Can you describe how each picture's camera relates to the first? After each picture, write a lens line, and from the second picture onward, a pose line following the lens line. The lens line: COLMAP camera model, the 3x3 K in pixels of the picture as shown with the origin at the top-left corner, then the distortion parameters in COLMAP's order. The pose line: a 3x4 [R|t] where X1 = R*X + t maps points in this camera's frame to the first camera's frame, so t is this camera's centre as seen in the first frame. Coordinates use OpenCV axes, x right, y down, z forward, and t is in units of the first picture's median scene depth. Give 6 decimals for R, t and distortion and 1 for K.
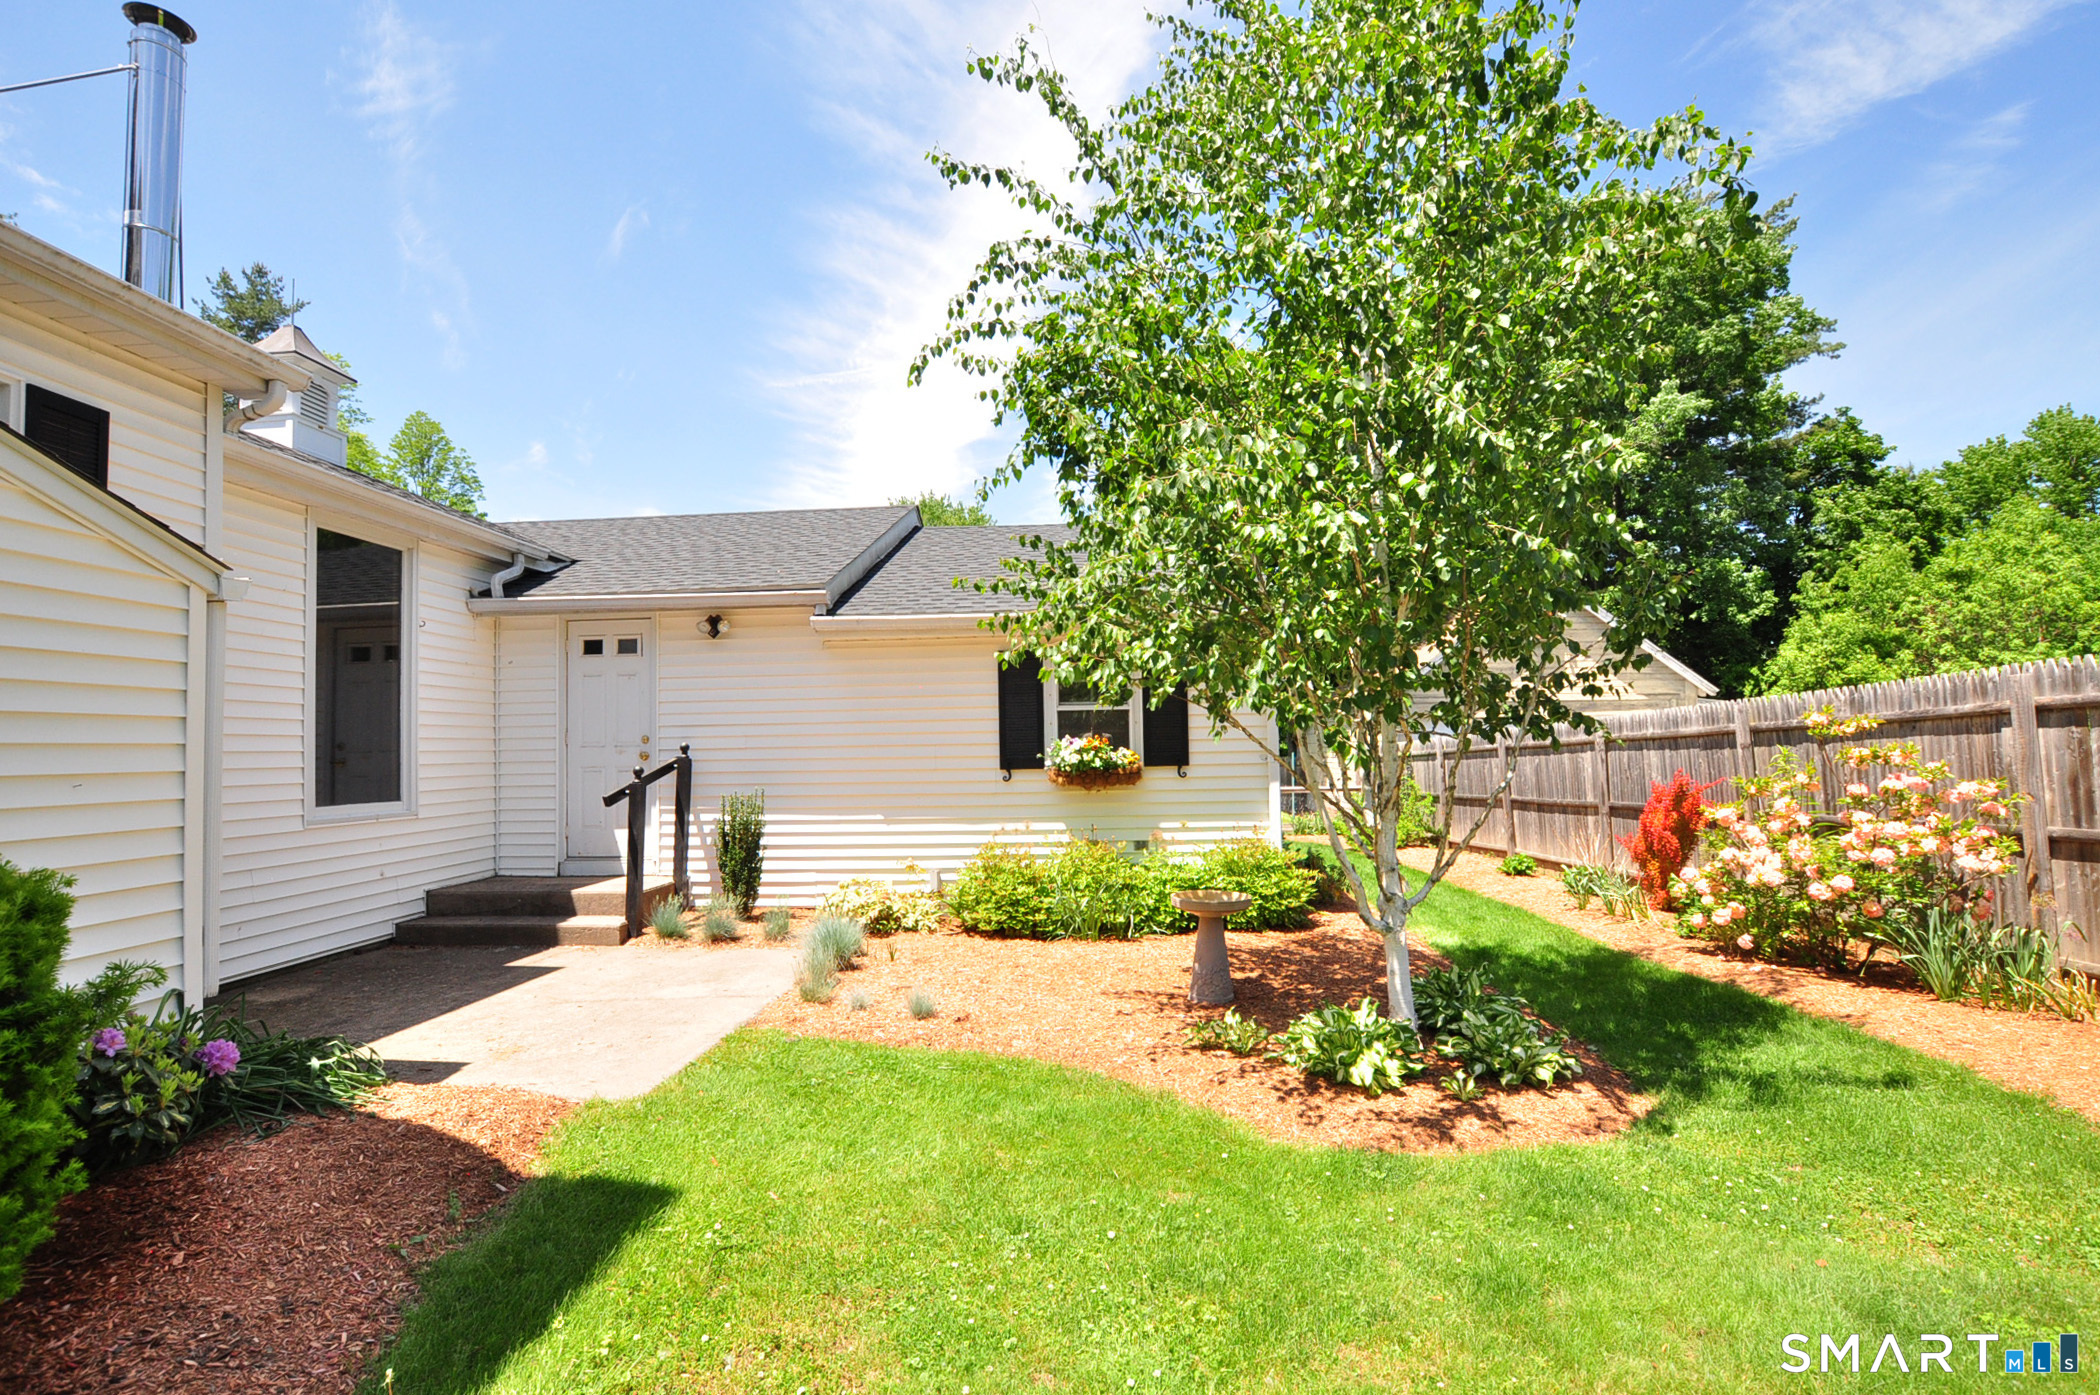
lens RADIAL K [[940.5, 0, 1040.8], [0, 940.5, 717.1], [0, 0, 1]] dist [-0.032313, 0.002686]
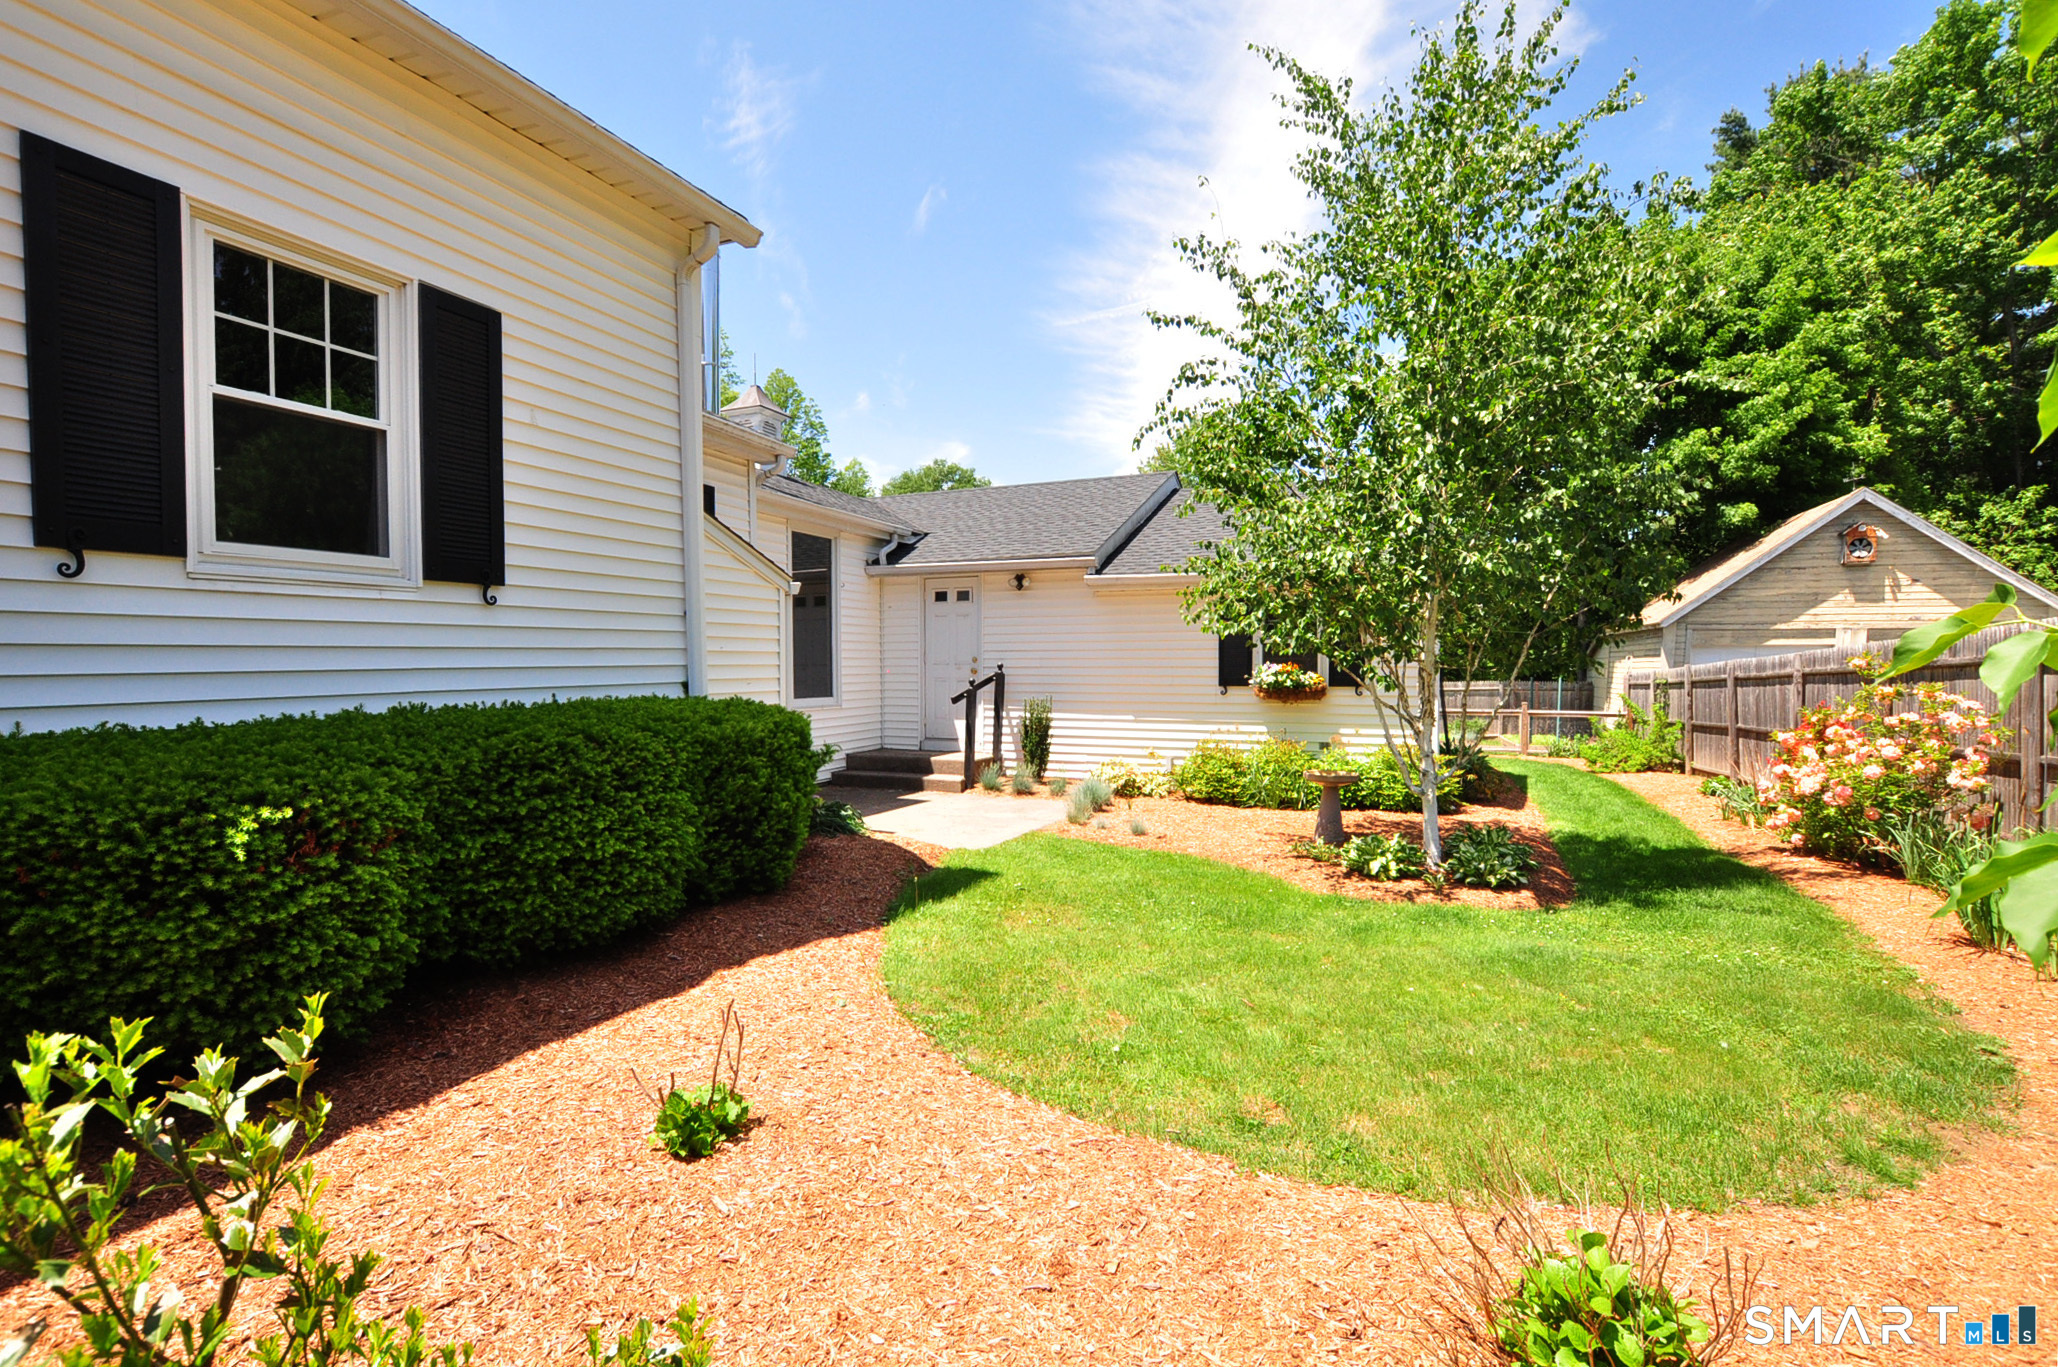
lens RADIAL K [[921.7, 0, 1021.2], [0, 921.7, 695.7], [0, 0, 1]] dist [-0.032313, 0.002686]
pose [[0.945156, 0.028152, -0.325403, 0.124510], [-0.005923, 0.997592, 0.069103, -0.021646], [0.326565, -0.063386, 0.943047, -0.362547]]
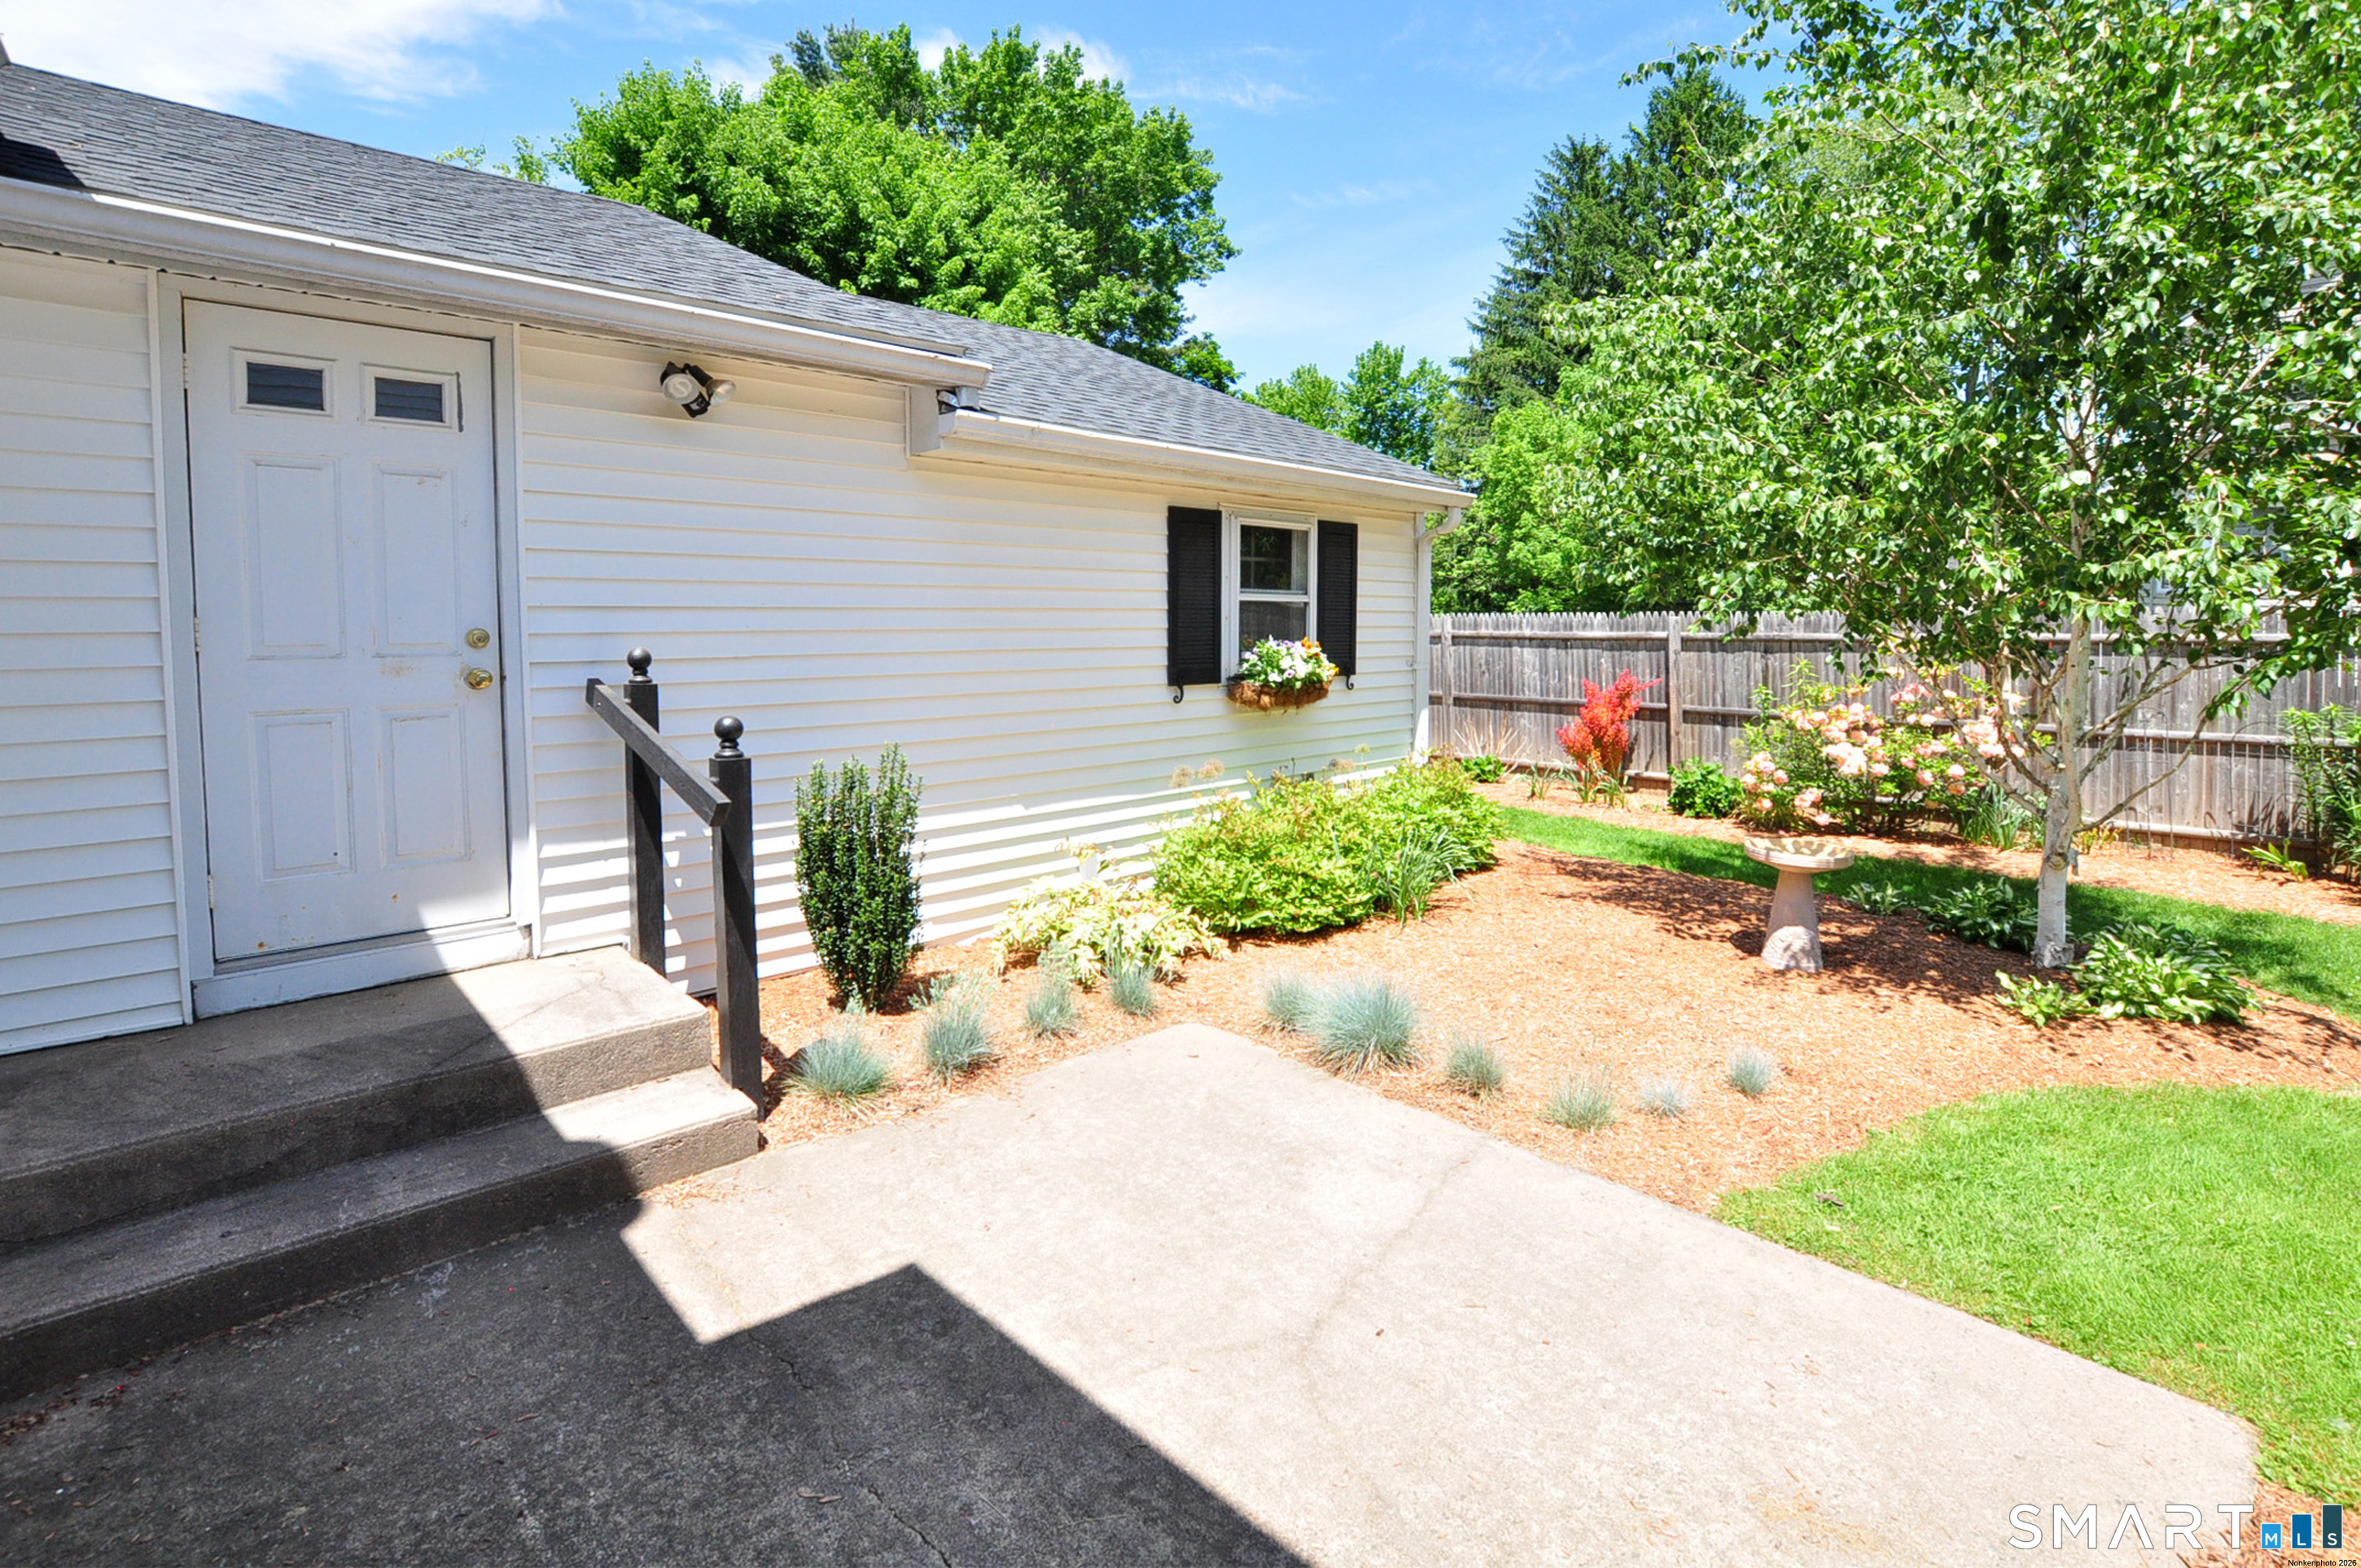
lens RADIAL K [[1057.4, 0, 1180.9], [0, 1057.4, 659.5], [0, 0, 1]] dist [-0.032313, 0.002686]
pose [[0.690690, -0.013874, 0.723018, -0.583492], [-0.039054, 0.997641, 0.056451, -0.004732], [-0.722095, -0.067227, 0.688519, 0.505571]]
